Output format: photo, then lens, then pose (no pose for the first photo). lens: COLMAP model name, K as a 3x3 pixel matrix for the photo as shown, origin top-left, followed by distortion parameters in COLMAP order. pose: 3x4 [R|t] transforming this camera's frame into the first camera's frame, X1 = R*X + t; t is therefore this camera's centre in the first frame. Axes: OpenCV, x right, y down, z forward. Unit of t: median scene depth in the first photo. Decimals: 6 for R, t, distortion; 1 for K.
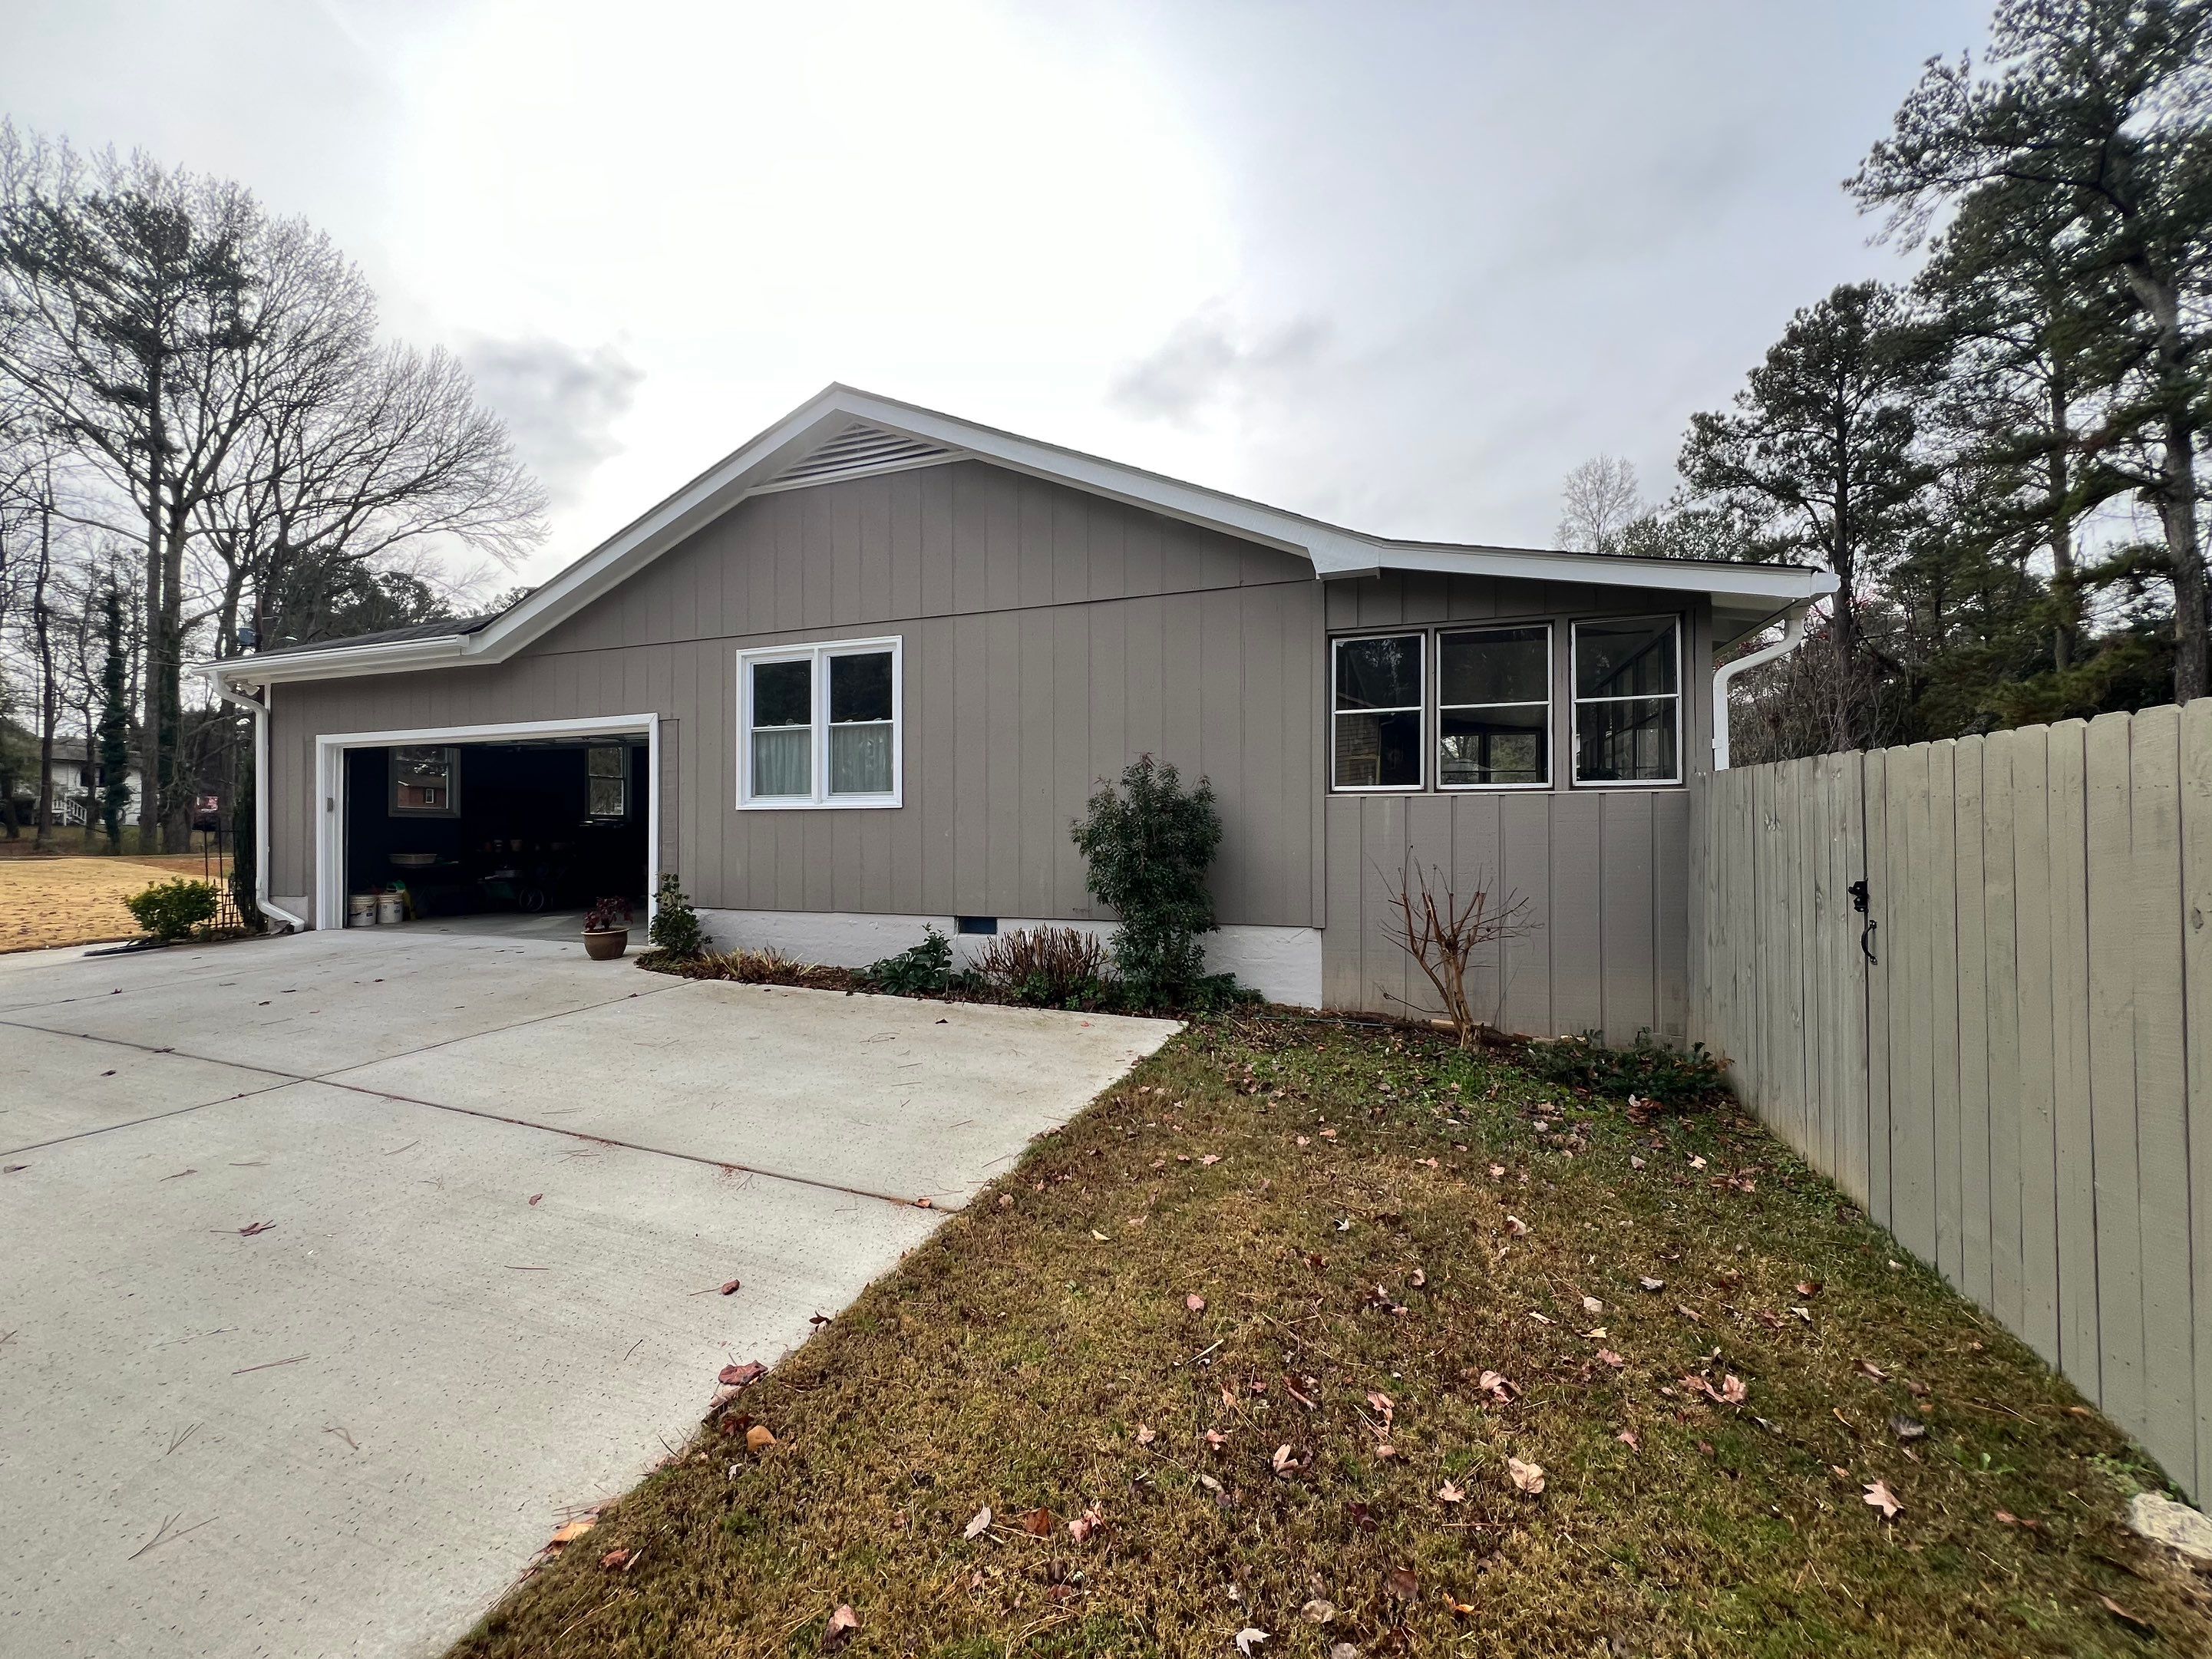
lens RADIAL K [[881.8, 0, 1106.3], [0, 881.8, 835.0], [0, 0, 1]] dist [0.000985, 0.000102]
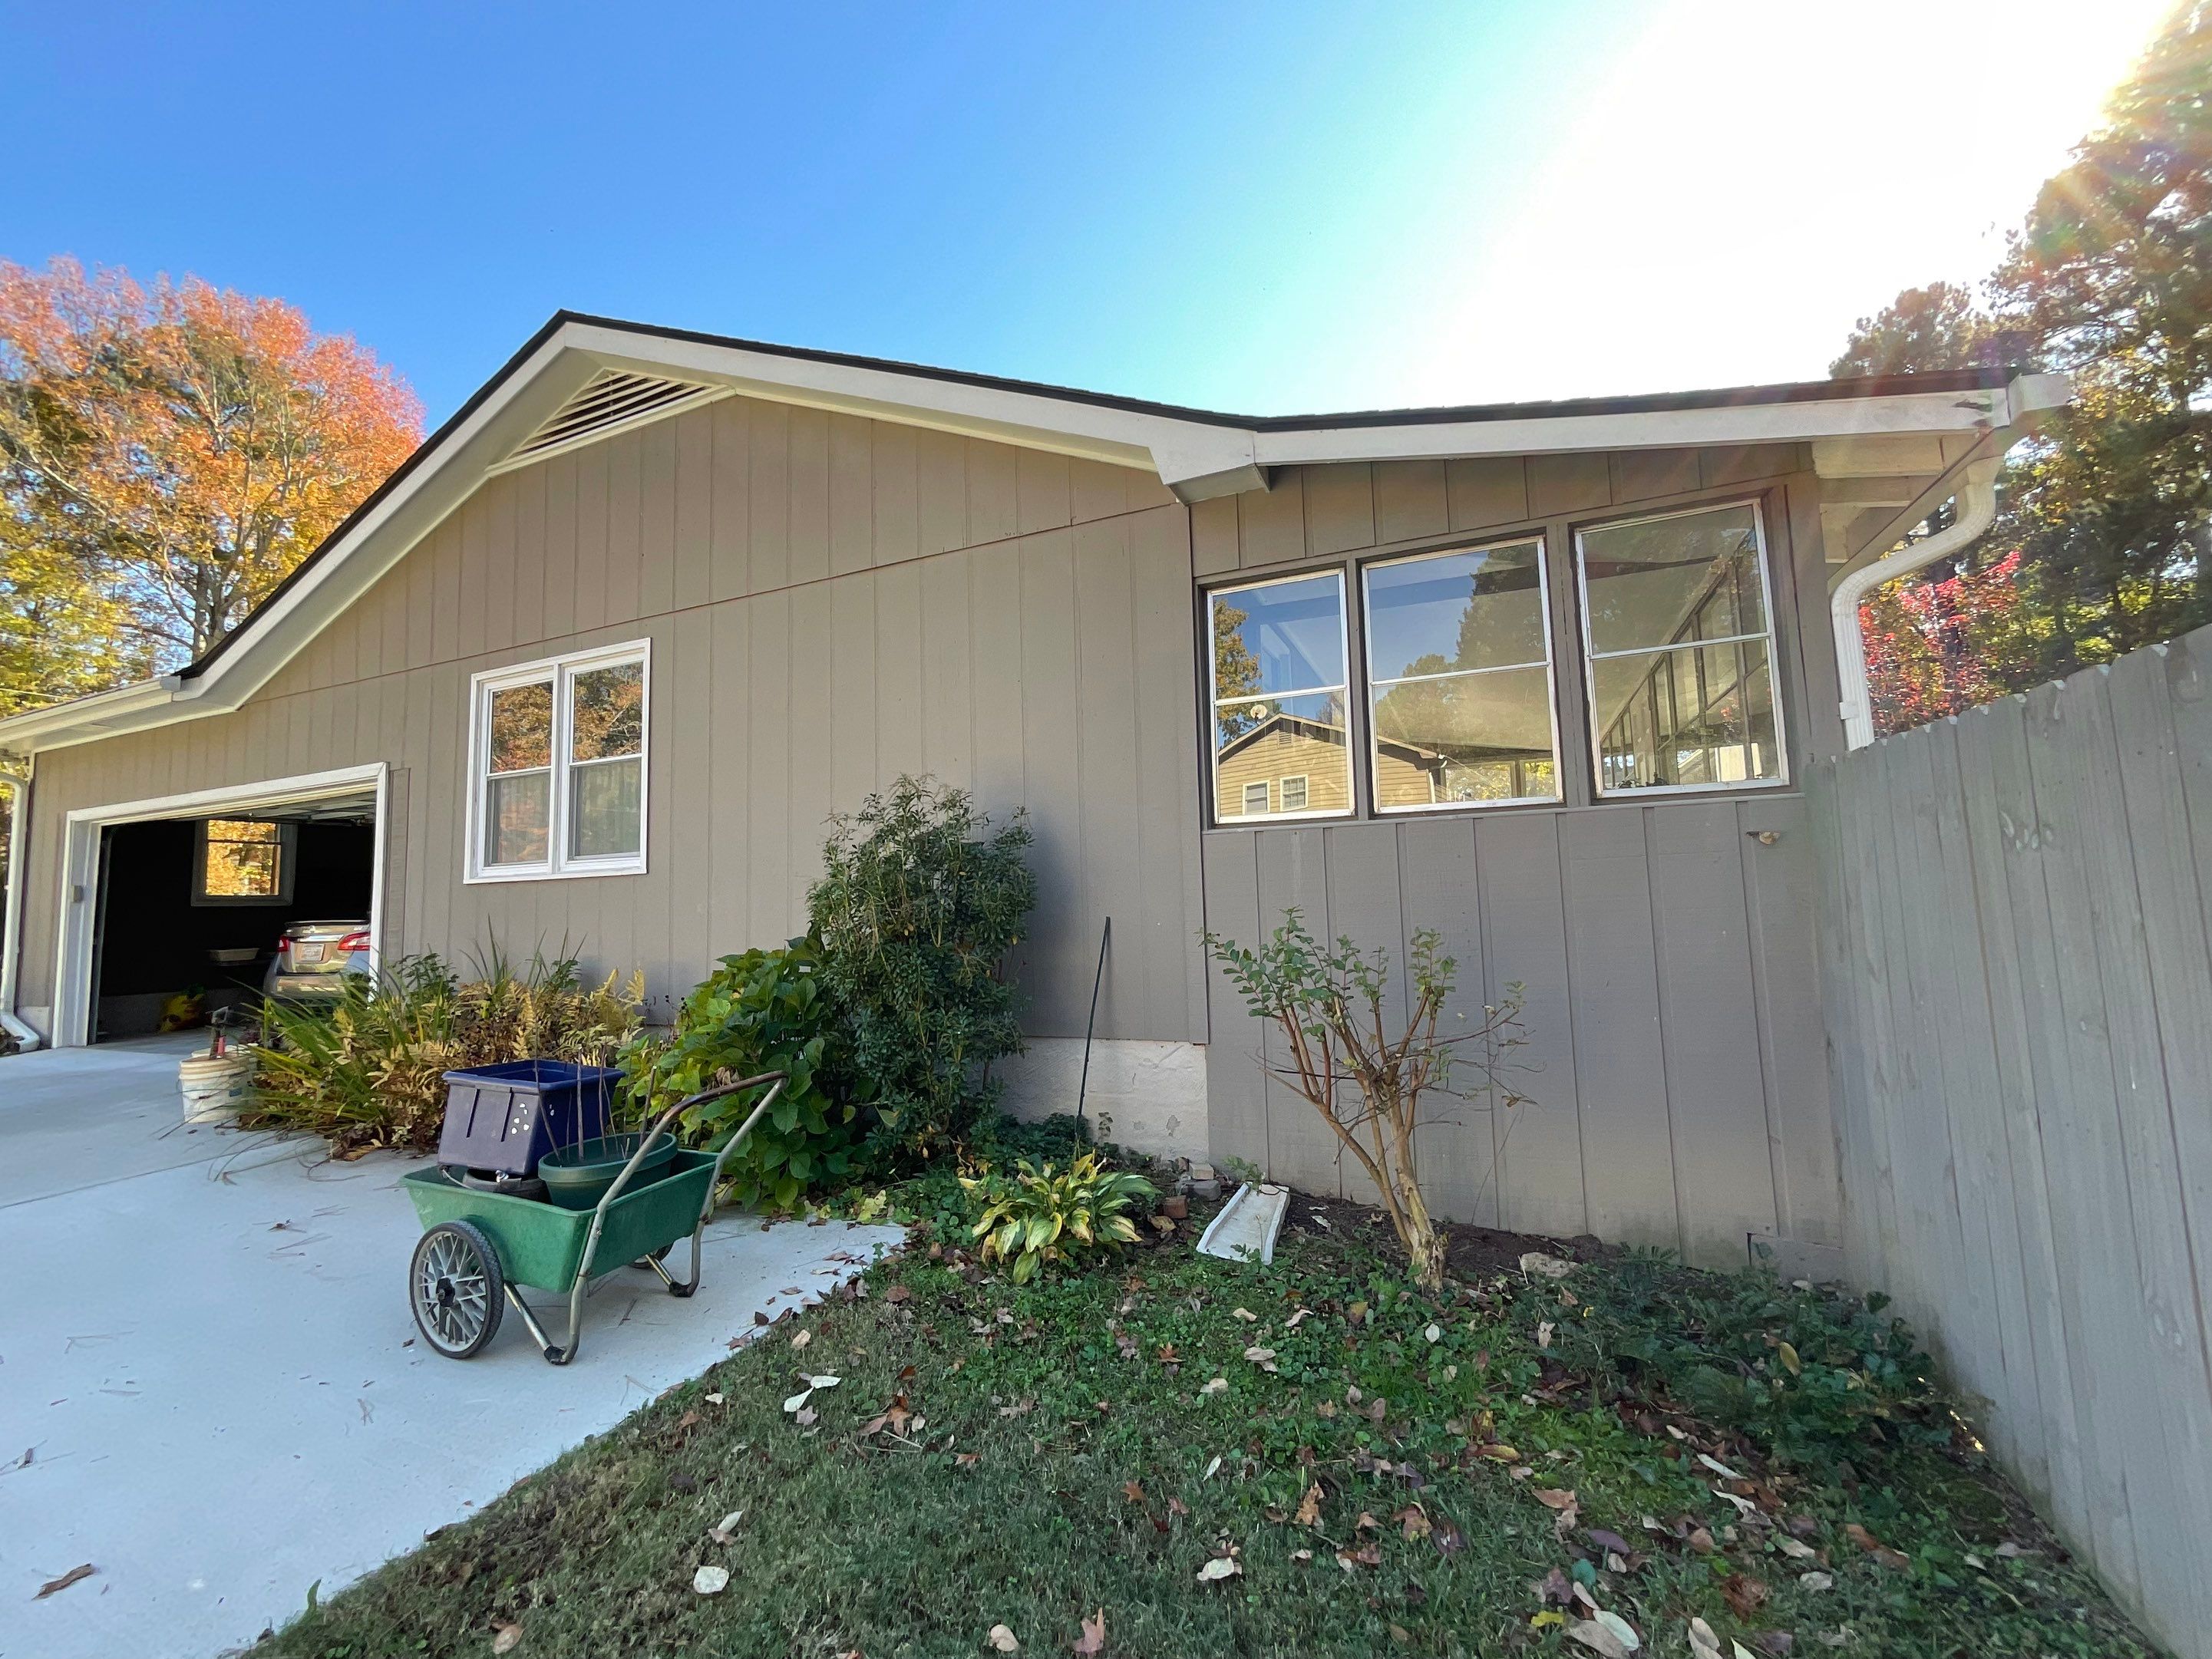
lens RADIAL K [[894.4, 0, 1107.2], [0, 894.4, 830.7], [0, 0, 1]] dist [-0.000903, -0.000109]
pose [[0.997340, -0.033862, -0.064543, 0.175290], [0.028303, 0.995964, -0.085178, 0.006498], [0.067167, 0.083125, 0.994273, 0.280340]]
